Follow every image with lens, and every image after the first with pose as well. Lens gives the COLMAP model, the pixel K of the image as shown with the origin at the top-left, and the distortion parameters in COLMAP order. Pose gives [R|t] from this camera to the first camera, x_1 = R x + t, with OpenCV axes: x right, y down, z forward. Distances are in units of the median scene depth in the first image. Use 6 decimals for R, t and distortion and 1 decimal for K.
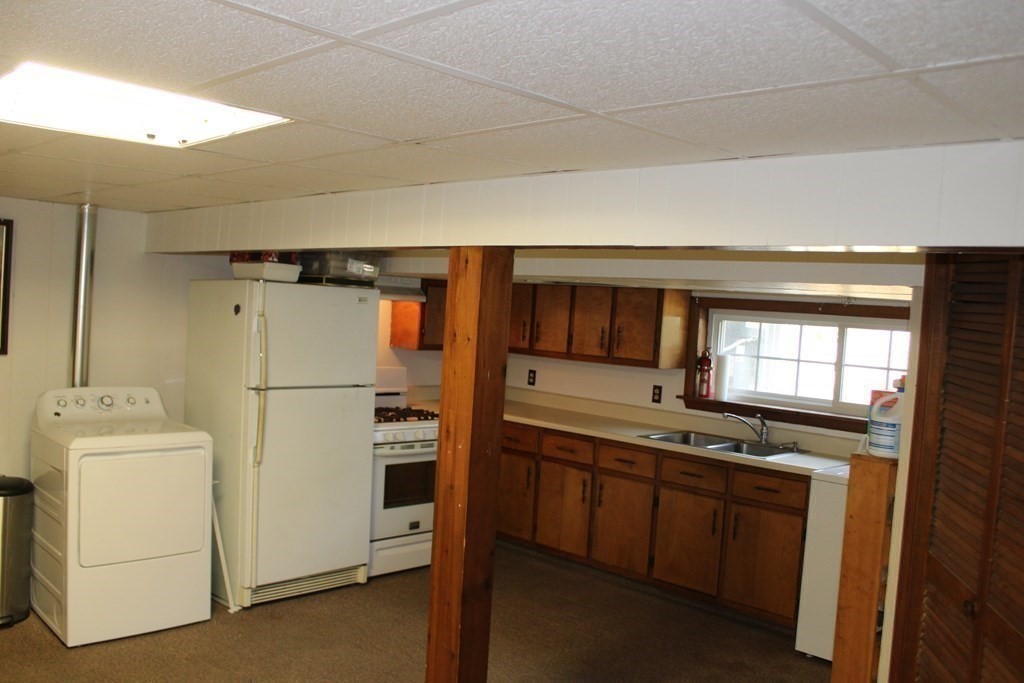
lens RADIAL K [[893.1, 0, 486.2], [0, 893.1, 350.3], [0, 0, 1]] dist [-0.156483, 0.150346]
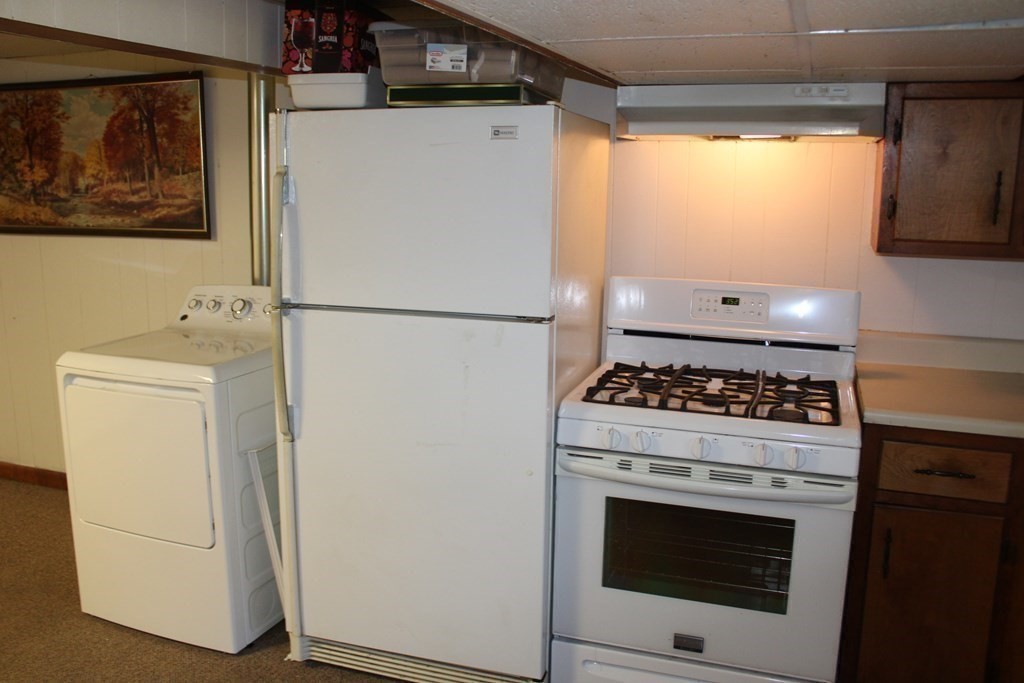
lens RADIAL K [[893.1, 0, 486.2], [0, 893.1, 350.3], [0, 0, 1]] dist [-0.156483, 0.150346]
pose [[0.418635, 0.130574, -0.898719, 0.262525], [-0.021244, 0.990747, 0.134048, -0.006132], [0.907906, -0.037025, 0.417535, 0.755765]]
